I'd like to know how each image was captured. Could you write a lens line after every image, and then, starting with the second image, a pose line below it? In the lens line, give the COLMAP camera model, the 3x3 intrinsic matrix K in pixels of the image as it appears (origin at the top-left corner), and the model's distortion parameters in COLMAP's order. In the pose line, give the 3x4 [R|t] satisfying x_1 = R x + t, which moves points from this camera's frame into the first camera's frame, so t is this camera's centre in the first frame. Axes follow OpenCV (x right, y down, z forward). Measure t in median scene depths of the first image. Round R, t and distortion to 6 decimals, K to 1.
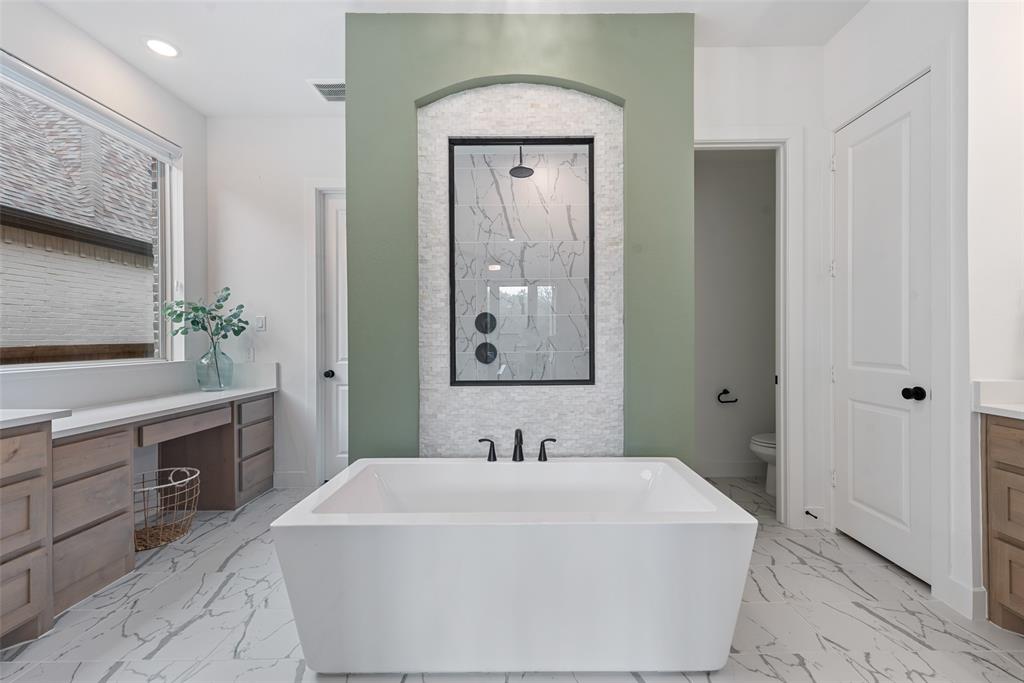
lens RADIAL K [[418.9, 0, 528.4], [0, 418.9, 340.4], [0, 0, 1]] dist [0.005436, -0.001251]
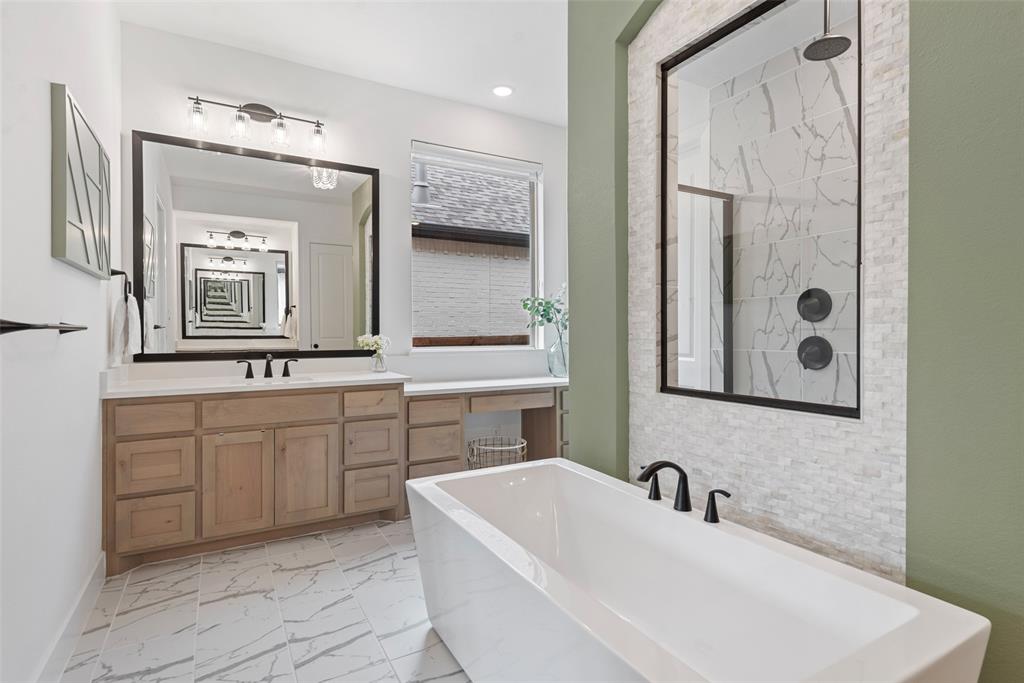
lens RADIAL K [[519.5, 0, 517.8], [0, 519.5, 335.5], [0, 0, 1]] dist [0.009584, 0.000087]
pose [[0.492913, 0.010891, -0.870011, 0.509973], [-0.004025, 0.999939, 0.010238, -0.002486], [0.870069, -0.001545, 0.492927, 0.315168]]
